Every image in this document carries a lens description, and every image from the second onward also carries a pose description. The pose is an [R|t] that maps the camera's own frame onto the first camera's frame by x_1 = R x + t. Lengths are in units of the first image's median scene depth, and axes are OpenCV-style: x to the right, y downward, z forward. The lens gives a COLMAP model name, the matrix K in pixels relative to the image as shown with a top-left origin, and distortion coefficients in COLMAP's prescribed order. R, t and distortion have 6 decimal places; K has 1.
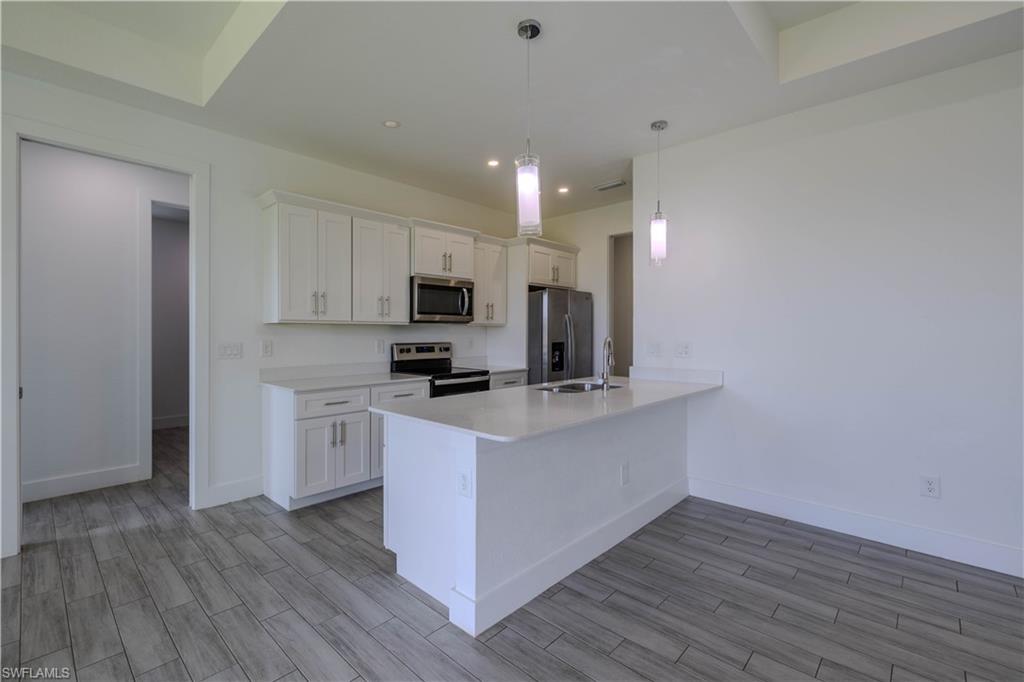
lens RADIAL K [[454.1, 0, 512.0], [0, 454.1, 341.0], [0, 0, 1]] dist [-0.003233, -0.000143]
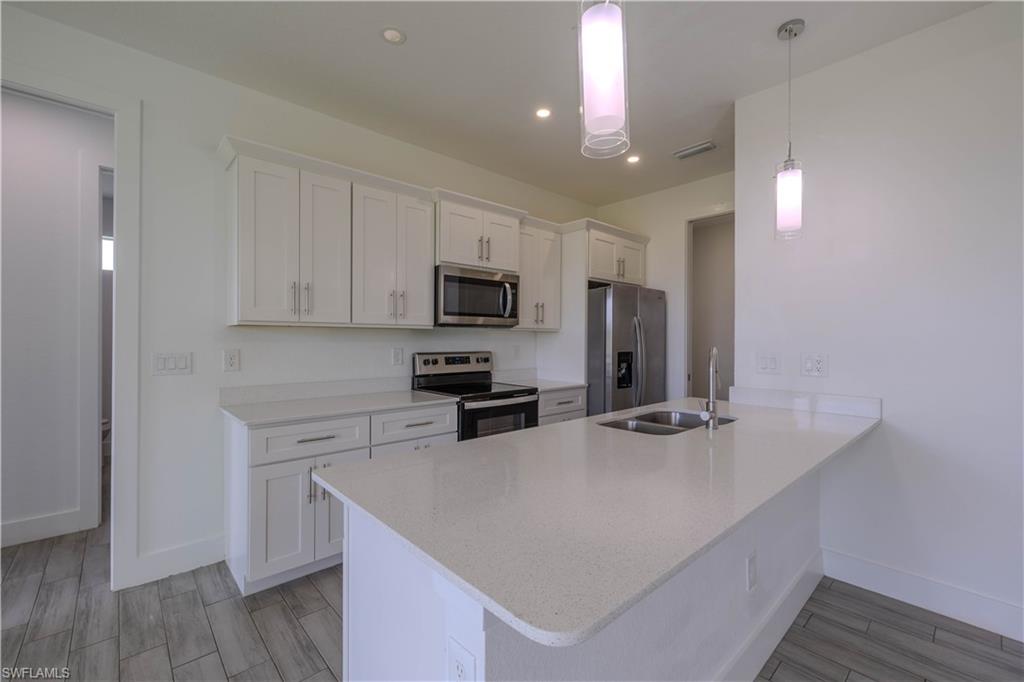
lens RADIAL K [[431.3, 0, 546.1], [0, 431.3, 343.4], [0, 0, 1]] dist [-0.012940, -0.000084]
pose [[0.998874, 0.003705, -0.047304, -0.001631], [-0.004146, 0.999949, -0.009236, -0.005293], [0.047267, 0.009422, 0.998838, 0.286655]]
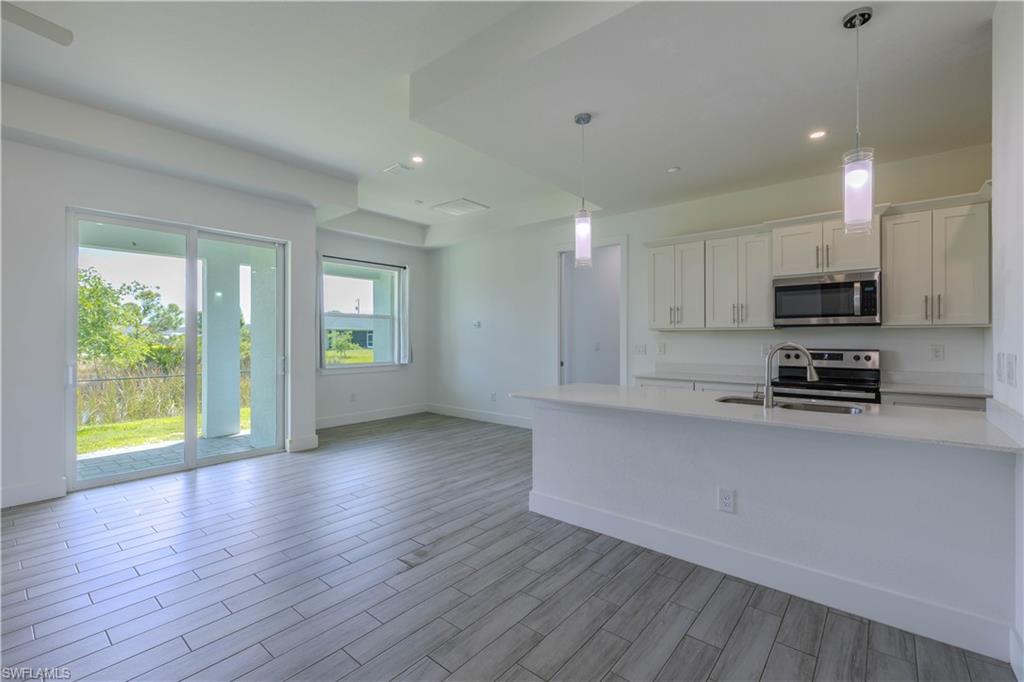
lens RADIAL K [[460.2, 0, 473.8], [0, 460.2, 336.0], [0, 0, 1]] dist [-0.000526, -0.000665]
pose [[-0.000271, -0.005347, -0.999986, 0.782479], [-0.020597, 0.999774, -0.005341, -0.002672], [0.999788, 0.020596, -0.000381, 0.357404]]
